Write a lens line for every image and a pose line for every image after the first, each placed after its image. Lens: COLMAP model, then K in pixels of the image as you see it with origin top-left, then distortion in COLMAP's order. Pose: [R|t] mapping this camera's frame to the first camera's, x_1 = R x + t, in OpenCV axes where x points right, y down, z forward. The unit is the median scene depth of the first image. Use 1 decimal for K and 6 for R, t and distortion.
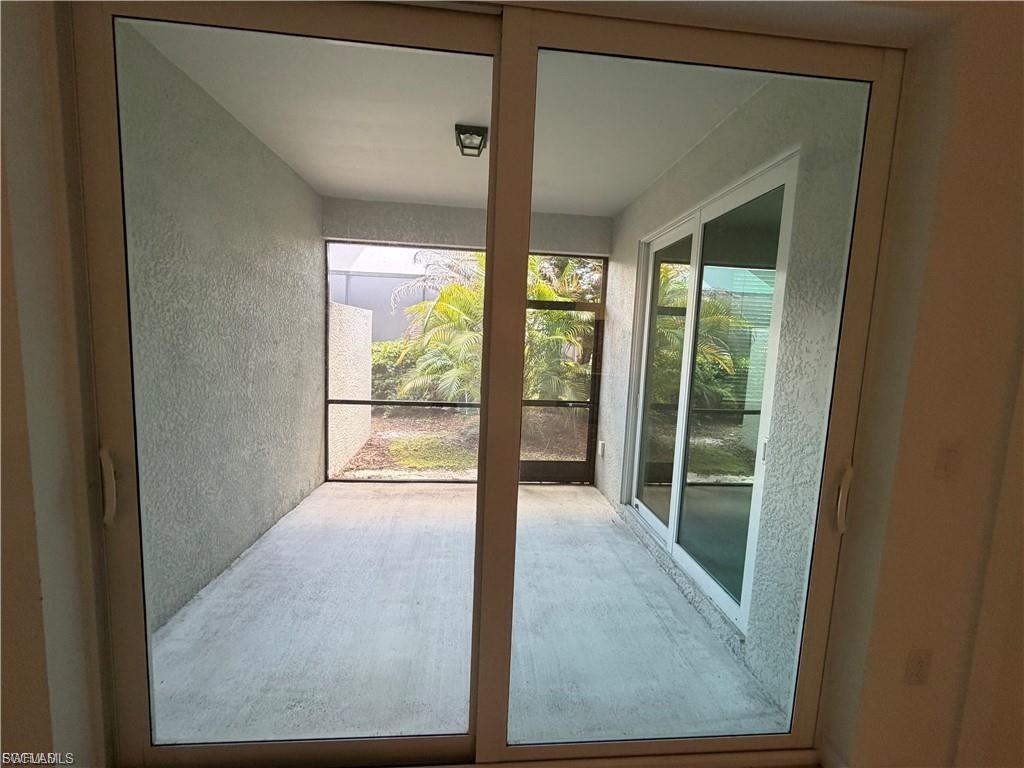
lens RADIAL K [[410.5, 0, 509.8], [0, 410.5, 383.5], [0, 0, 1]] dist [-0.000168, 0.000125]
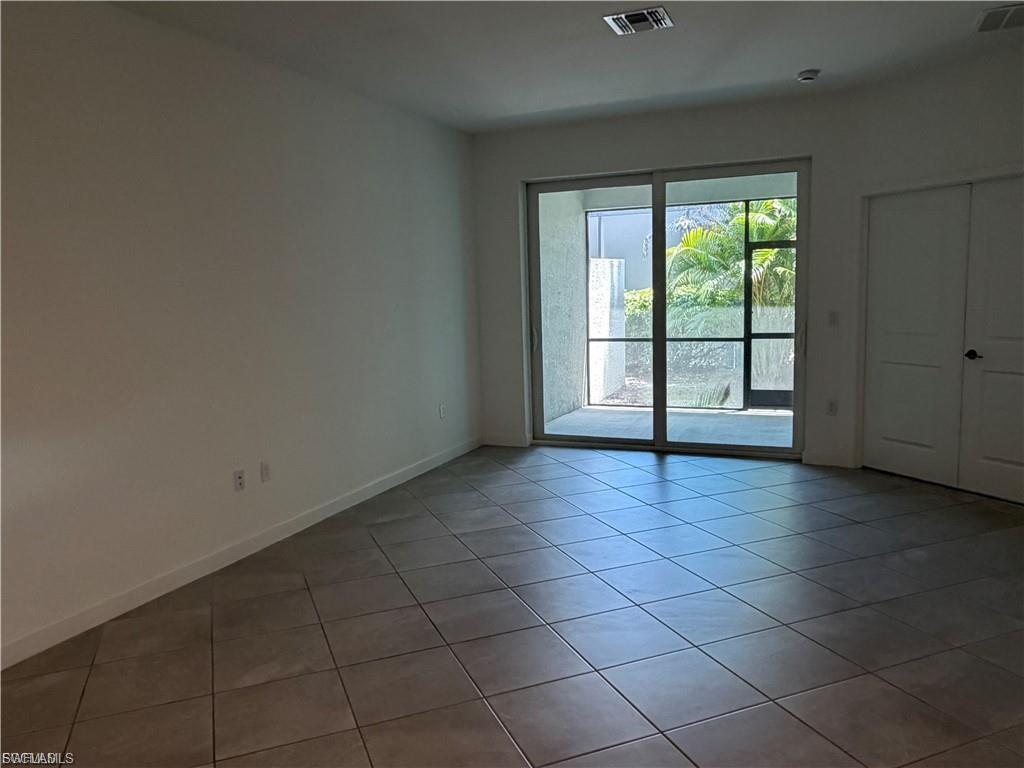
lens RADIAL K [[760.8, 0, 512.0], [0, 760.8, 384.0], [0, 0, 1]] dist [-0.008782, 0.004022]
pose [[0.881807, -0.009241, -0.471520, 0.435701], [0.019486, 0.999668, 0.016849, 0.135221], [0.471207, -0.024046, 0.881695, -1.143429]]
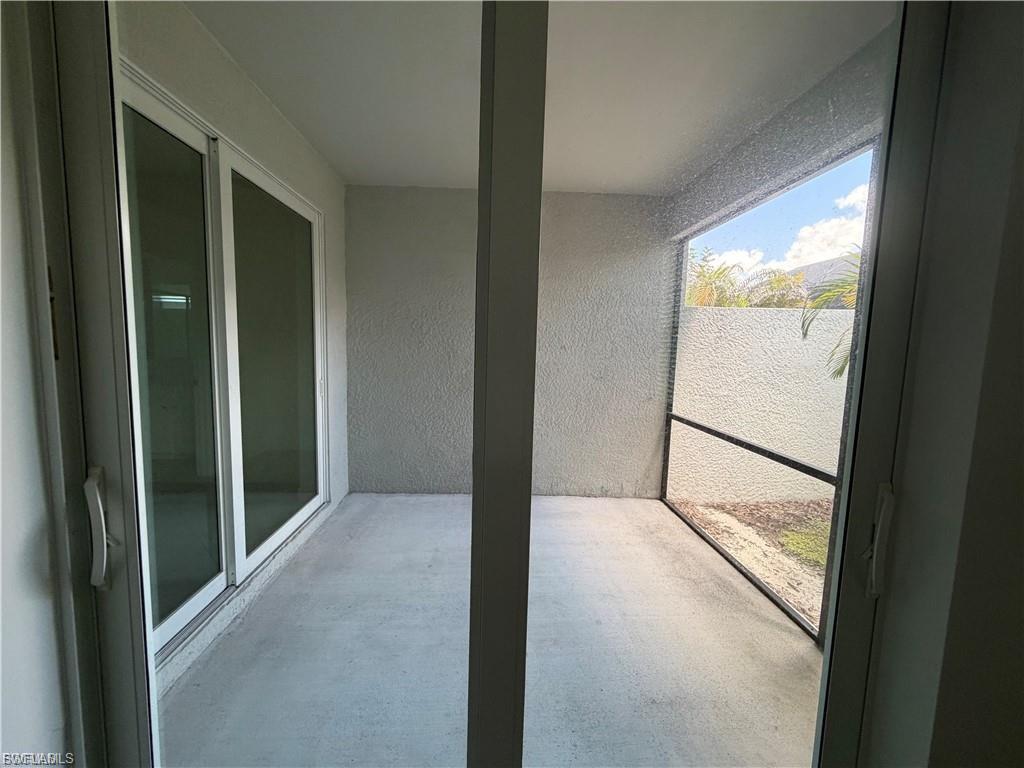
lens RADIAL K [[410.5, 0, 509.8], [0, 410.5, 383.5], [0, 0, 1]] dist [-0.000168, 0.000125]
pose [[-0.021706, 0.058299, -0.998063, 0.484201], [-0.133418, 0.989200, 0.060683, -0.034247], [0.990822, 0.134477, -0.013693, 0.648702]]
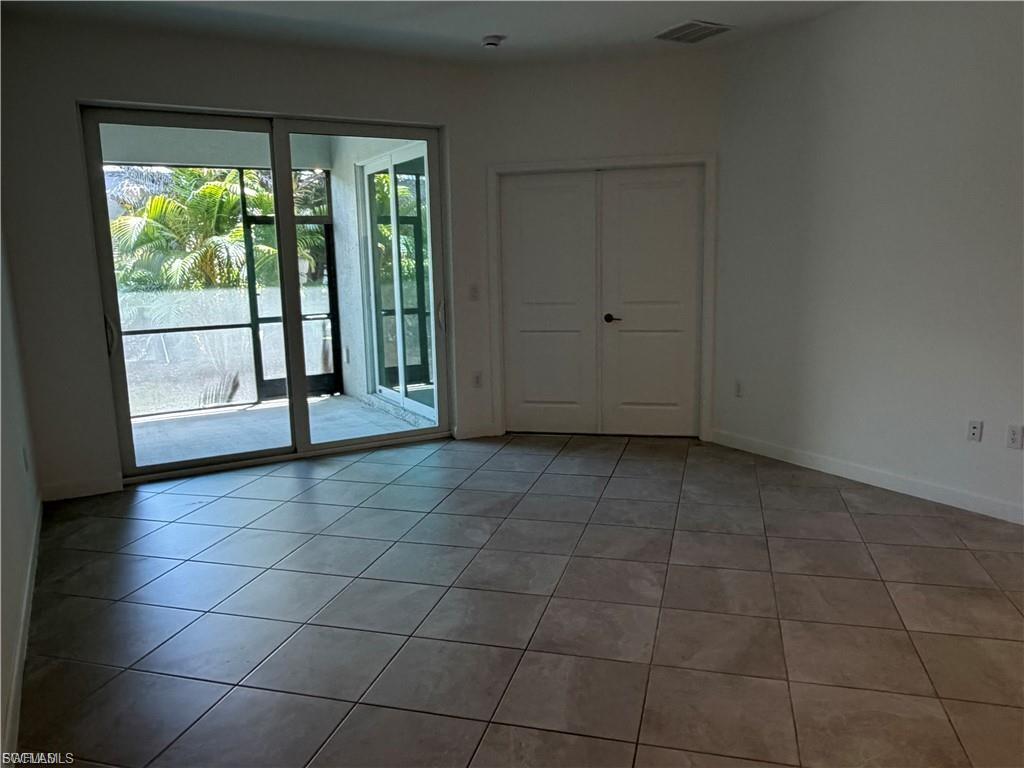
lens RADIAL K [[760.8, 0, 512.0], [0, 760.8, 384.0], [0, 0, 1]] dist [-0.008782, 0.004022]
pose [[0.902917, -0.133571, 0.408534, -0.202032], [0.104990, 0.990235, 0.091717, 0.098405], [-0.416795, -0.039921, 0.908123, -0.962285]]
